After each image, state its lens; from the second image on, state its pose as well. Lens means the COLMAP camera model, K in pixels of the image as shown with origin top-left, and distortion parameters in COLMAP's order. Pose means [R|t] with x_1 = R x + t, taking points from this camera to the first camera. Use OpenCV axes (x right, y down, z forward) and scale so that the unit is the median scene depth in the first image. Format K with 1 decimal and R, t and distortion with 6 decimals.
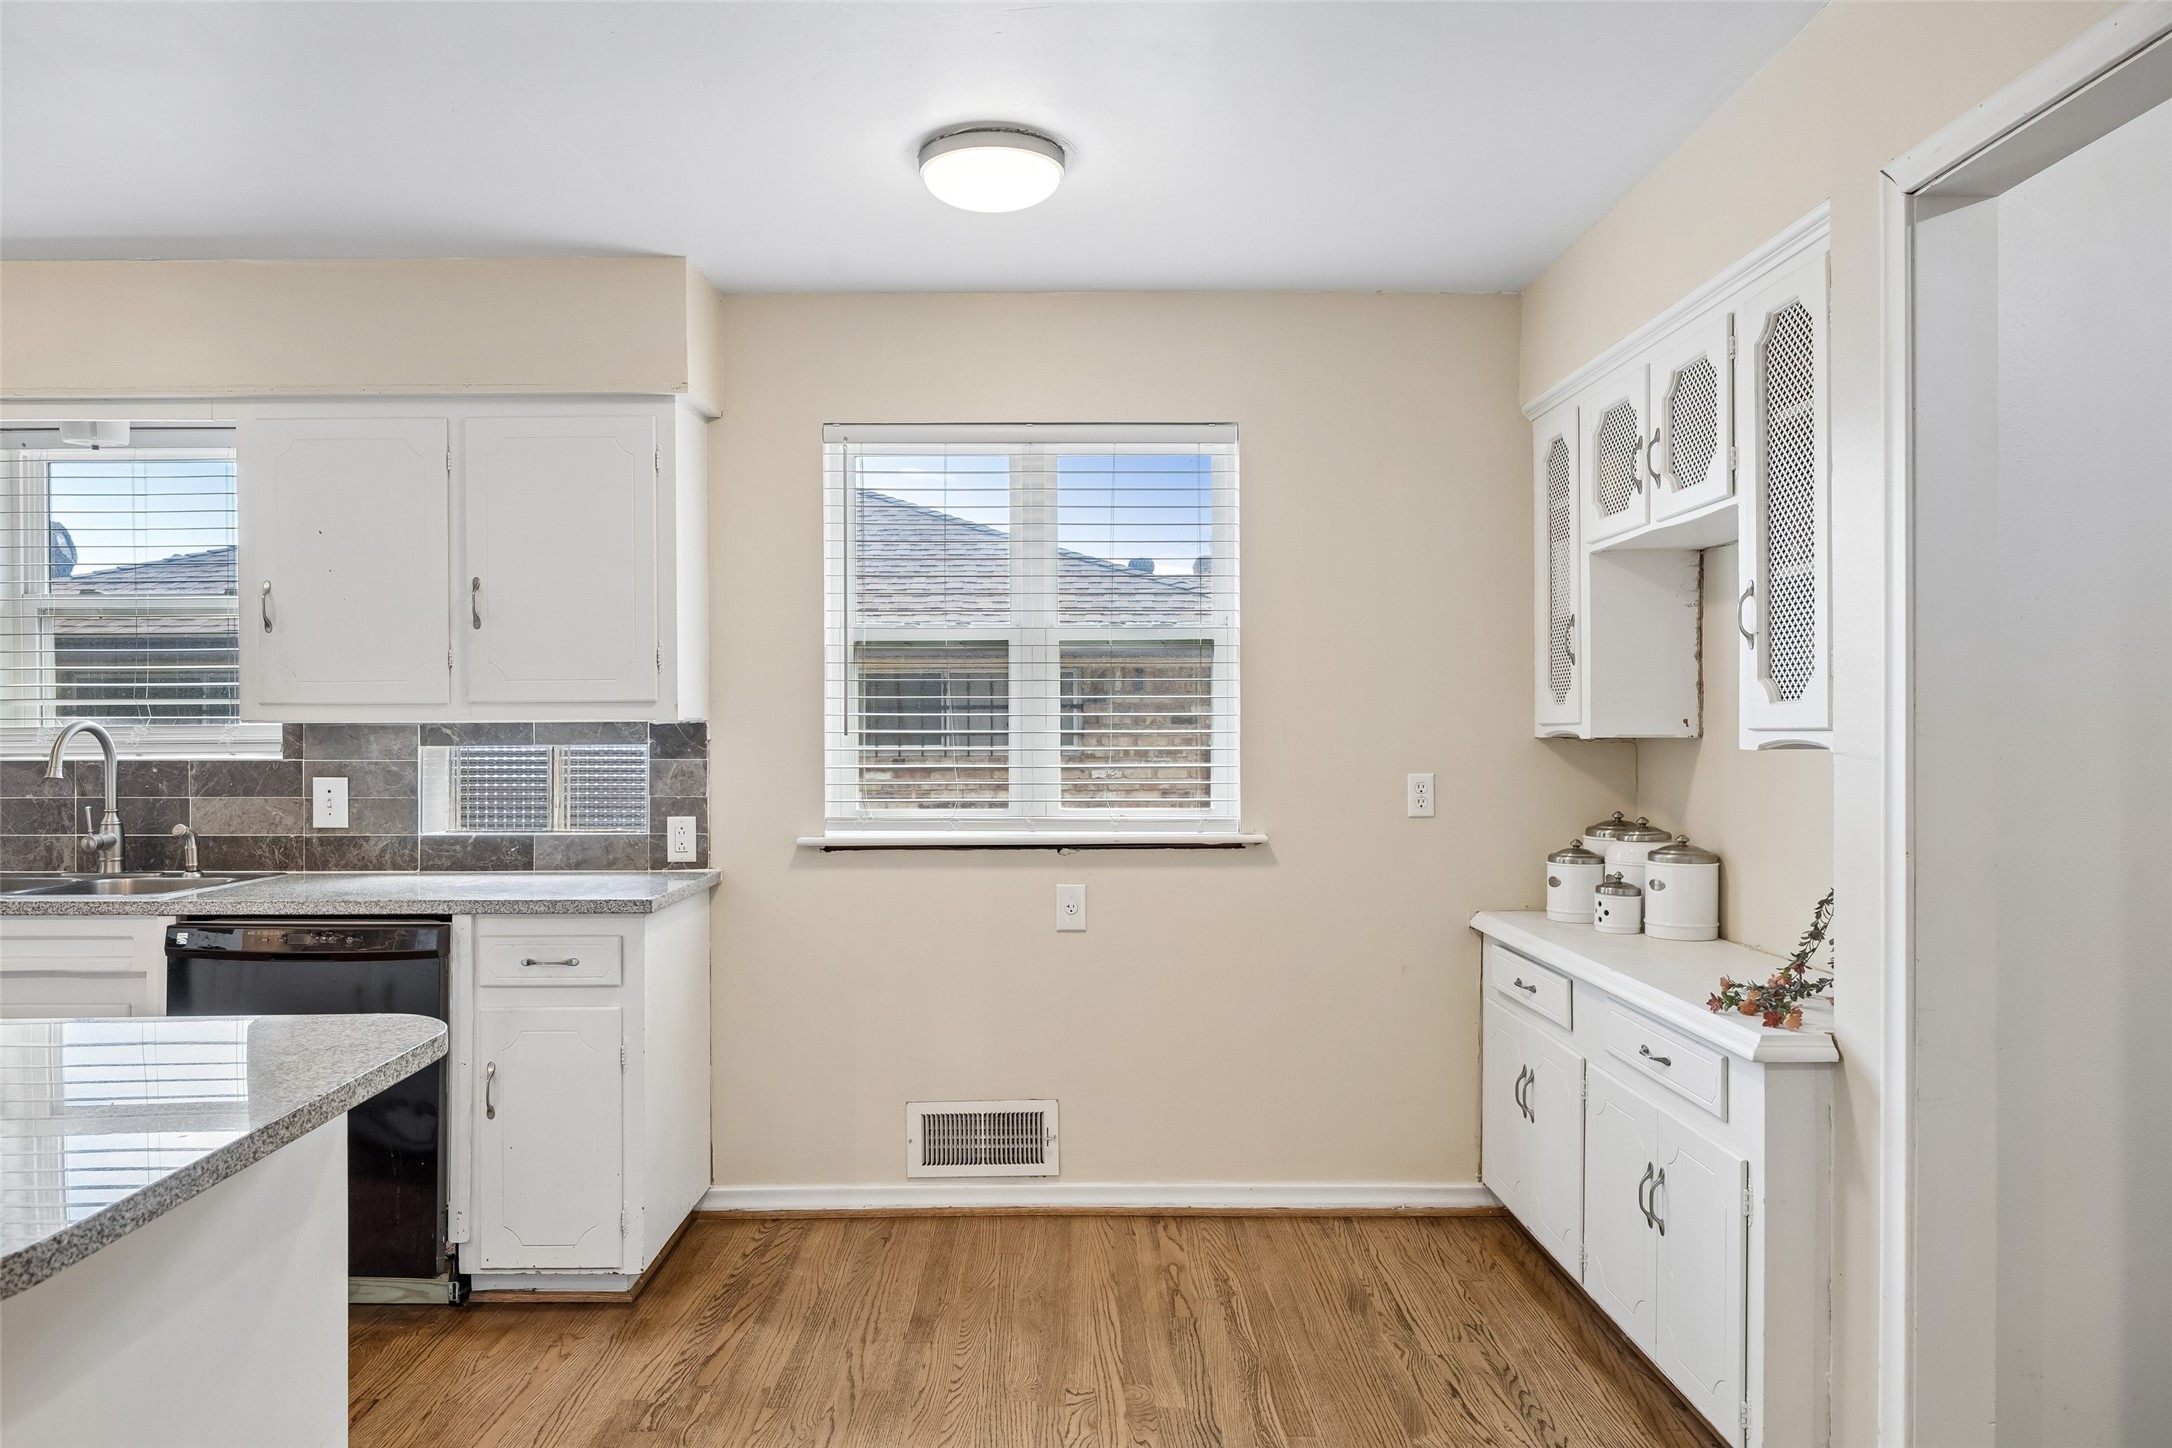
lens RADIAL K [[1436.2, 0, 1086.0], [0, 1436.2, 724.0], [0, 0, 1]] dist [-0.006728, -0.001224]
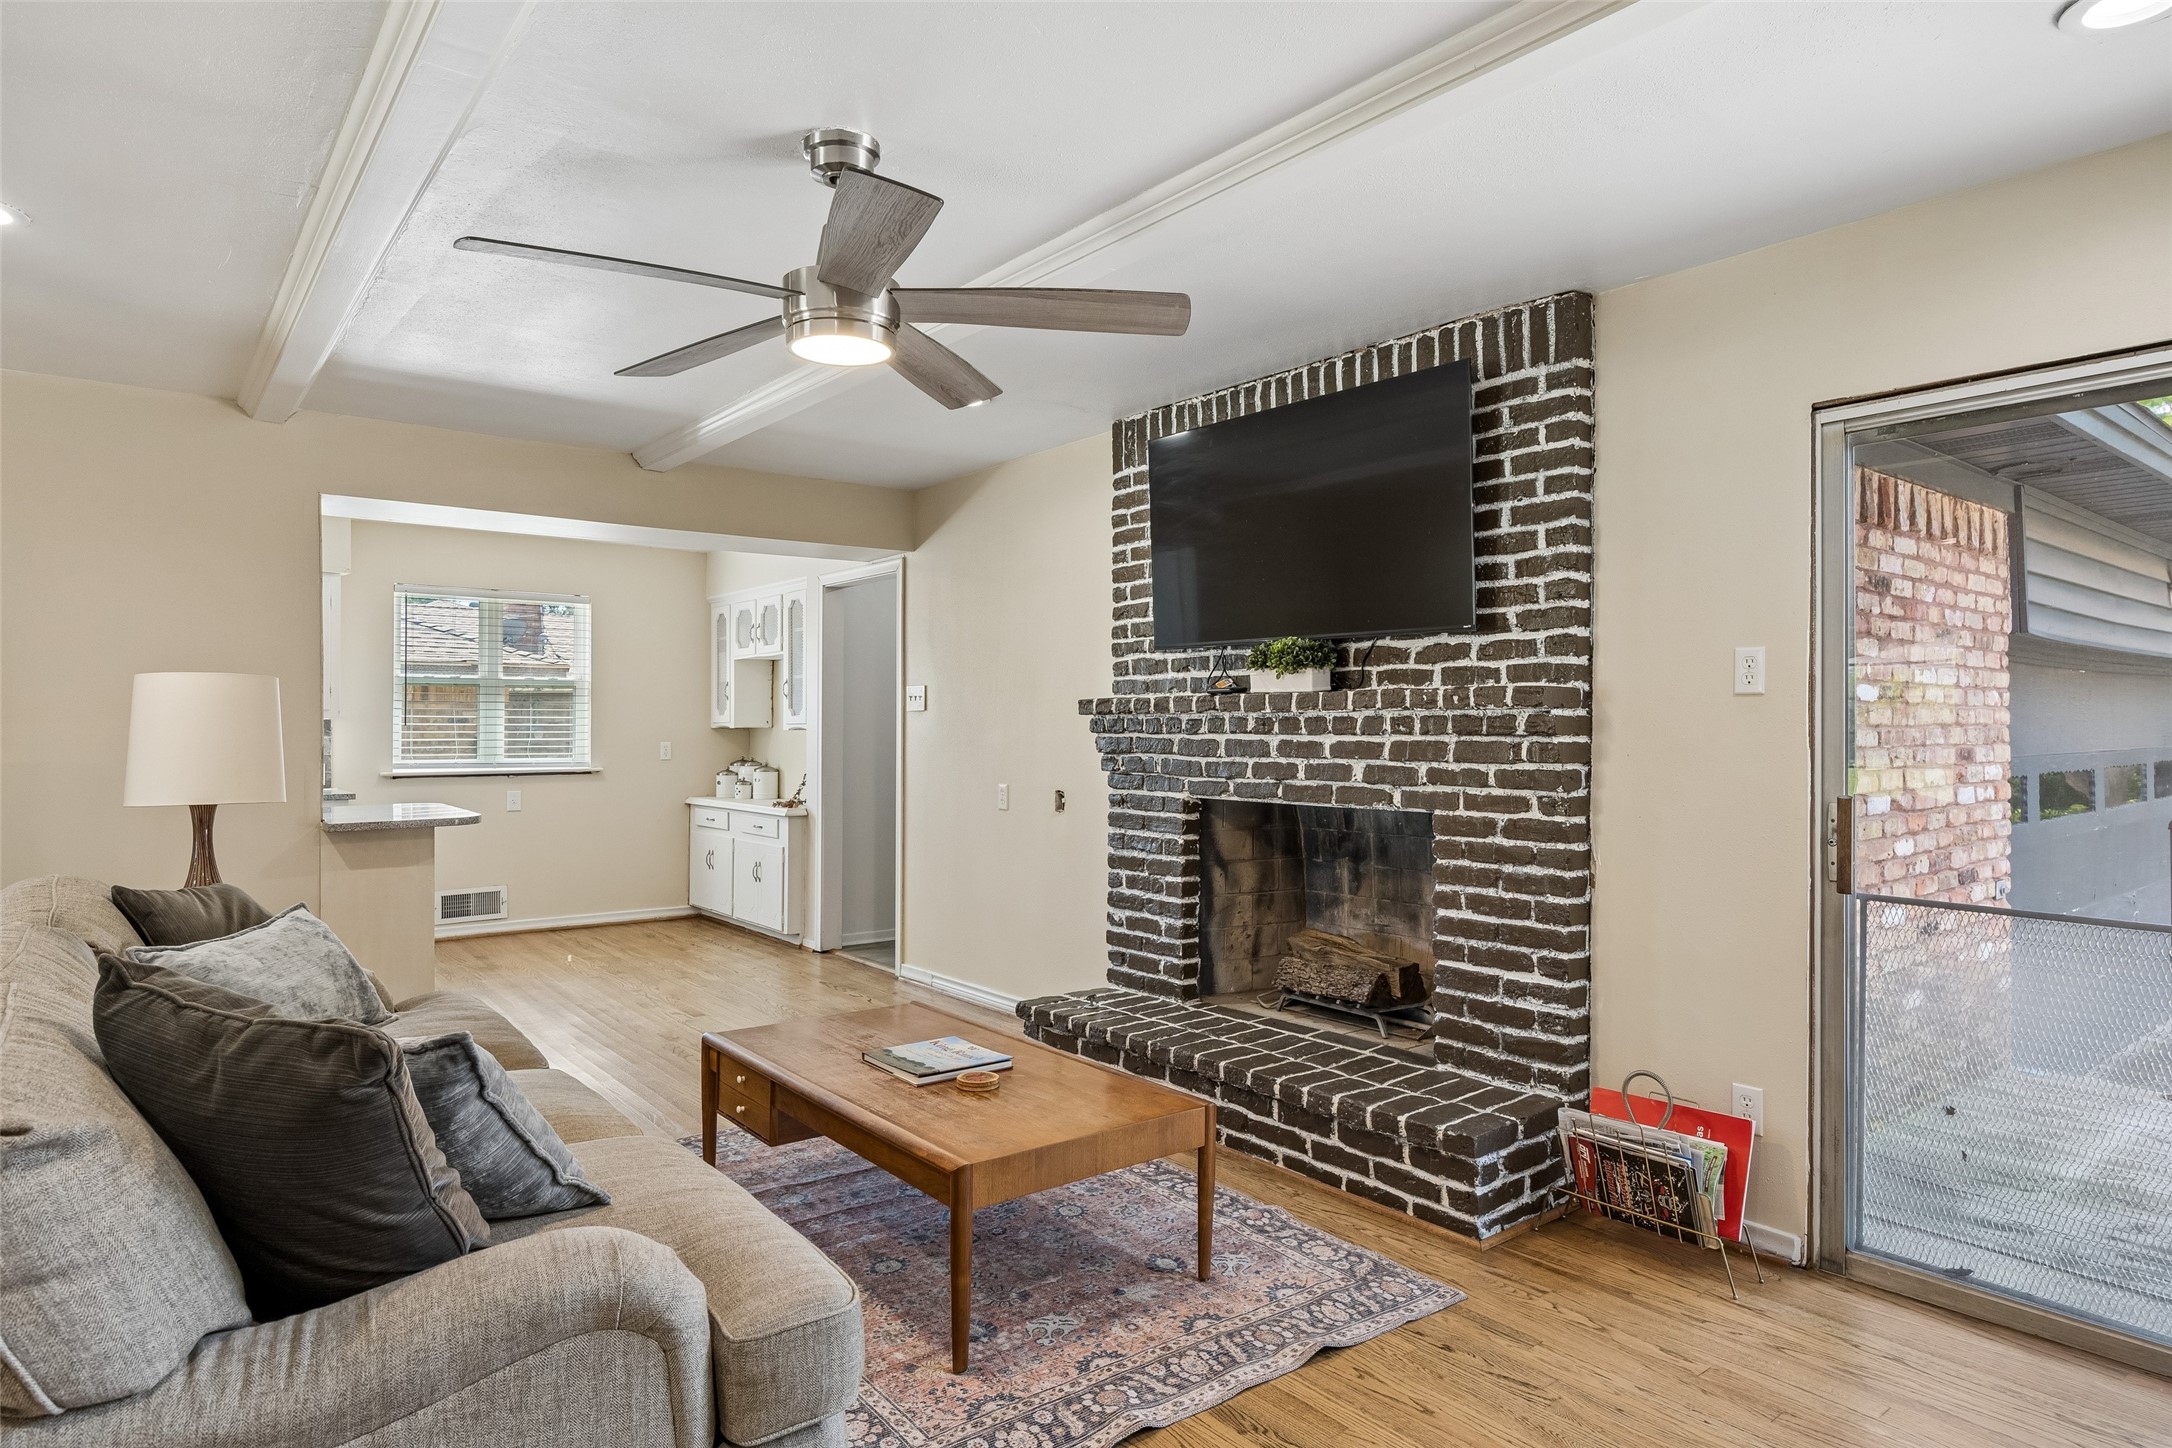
lens RADIAL K [[1228.8, 0, 1070.2], [0, 1228.8, 733.3], [0, 0, 1]] dist [-0.004753, -0.000978]
pose [[0.801929, 0.000177, 0.597419, -0.506220], [-0.004588, 0.999972, 0.005863, 0.003918], [-0.597402, -0.007443, 0.801908, -1.197224]]
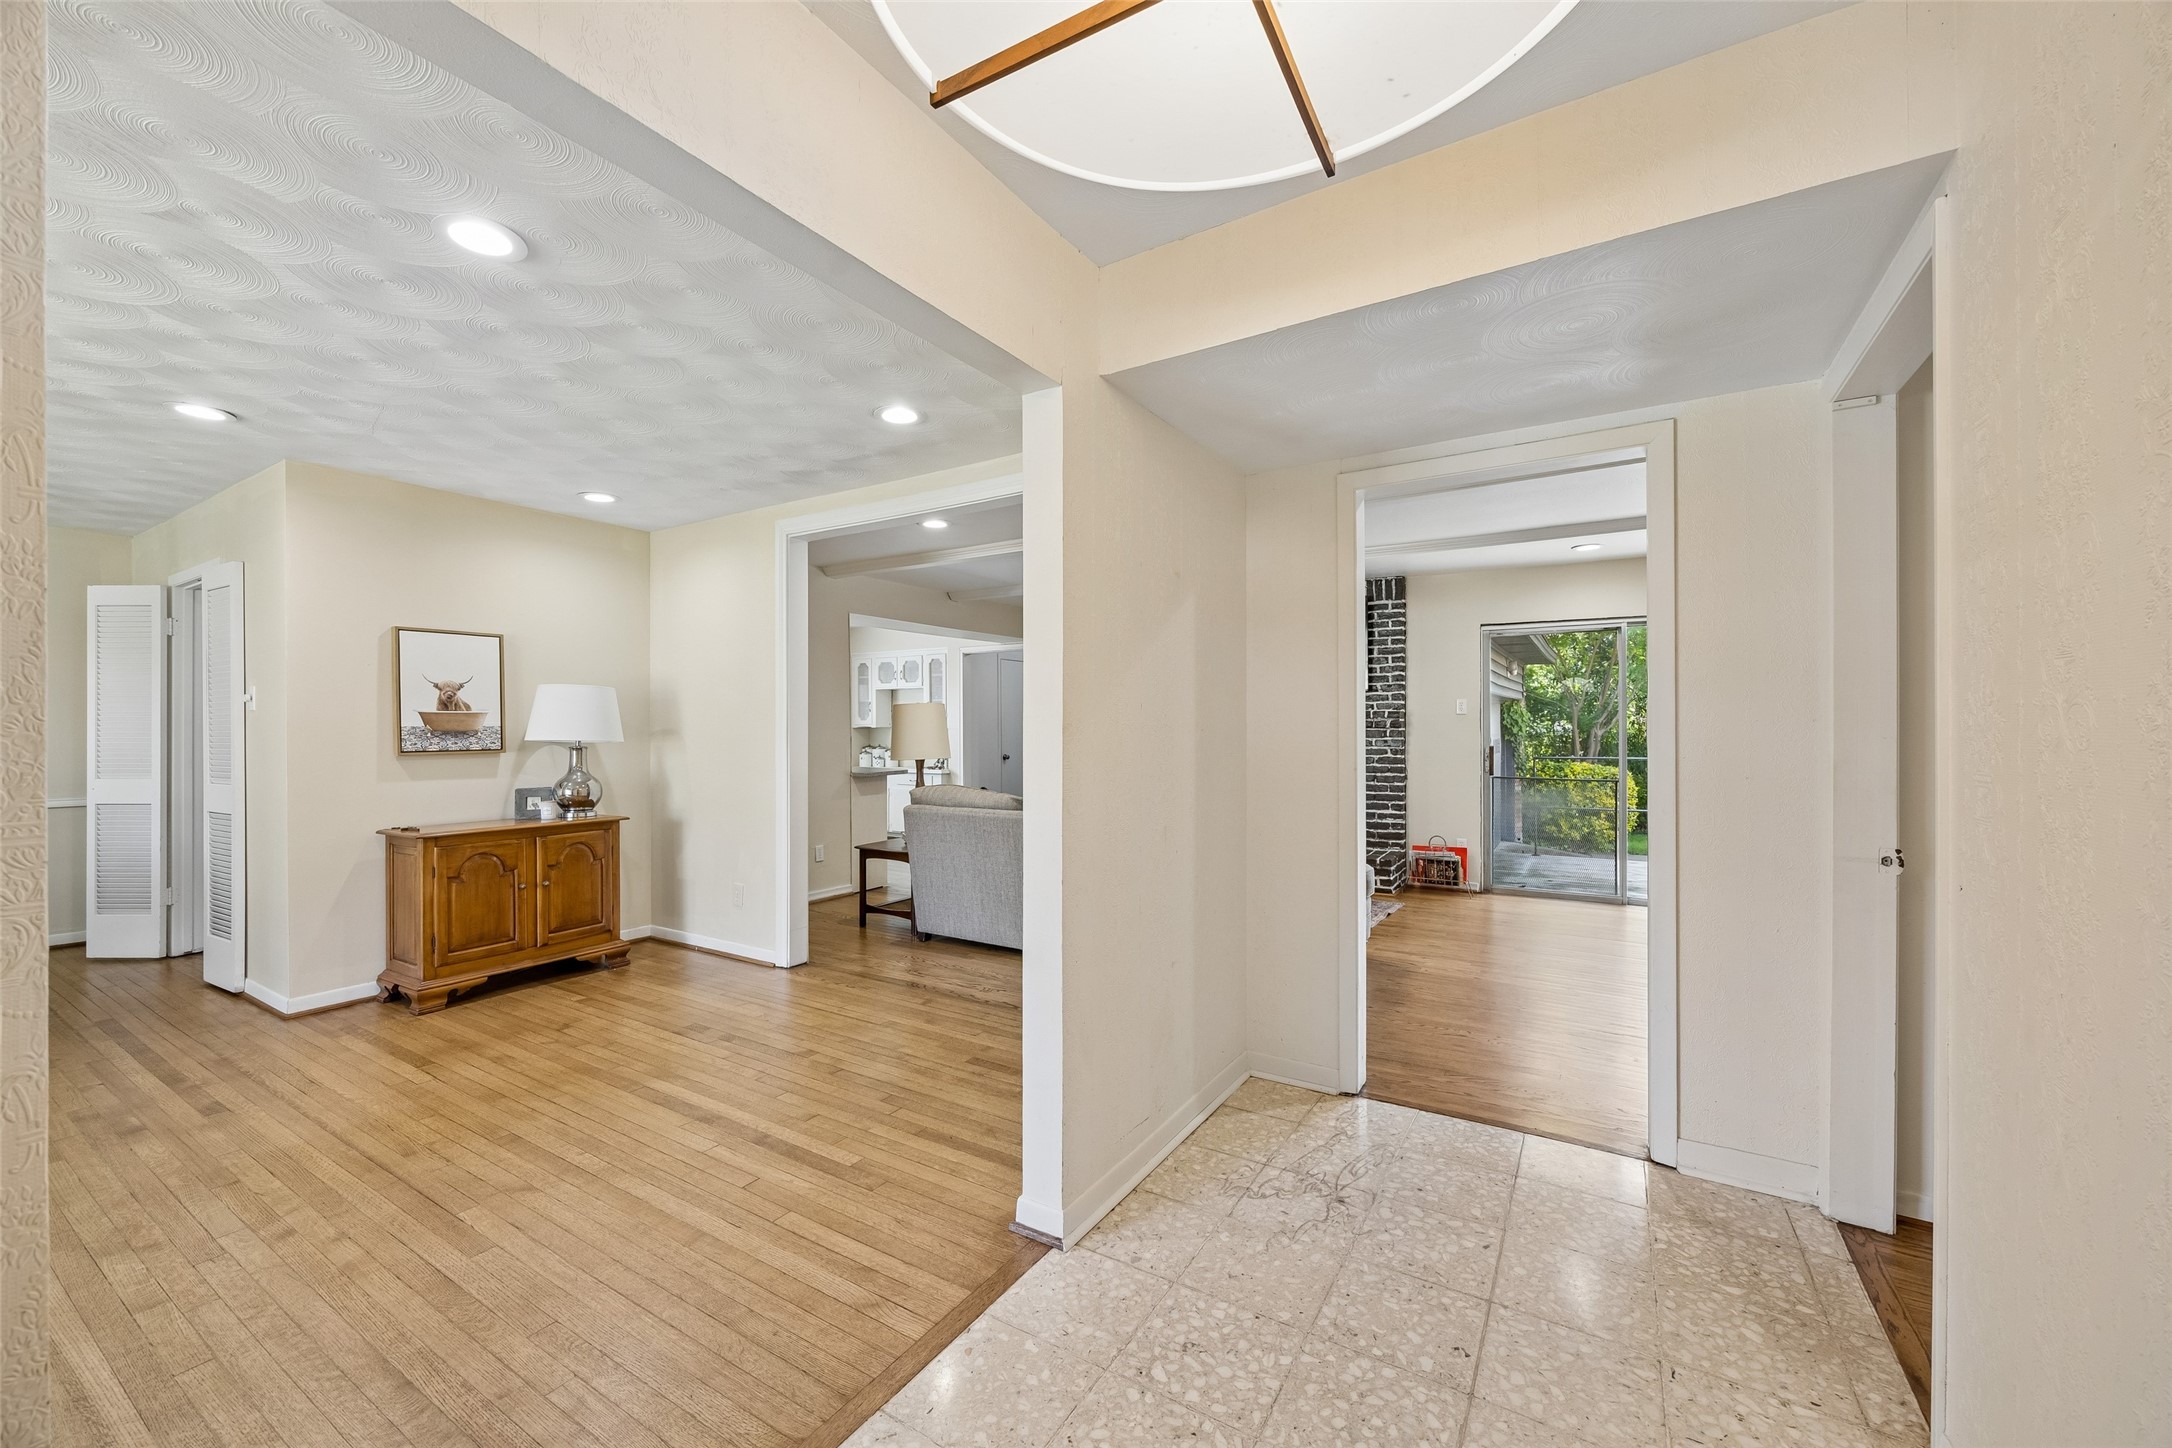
lens RADIAL K [[852.5, 0, 1070.1], [0, 852.5, 728.3], [0, 0, 1]] dist [-0.000205, -0.000021]
pose [[0.554442, -0.001243, 0.832221, -1.630639], [-0.000260, 0.999999, 0.001667, 0.007691], [-0.832222, -0.001141, 0.554441, -1.116233]]
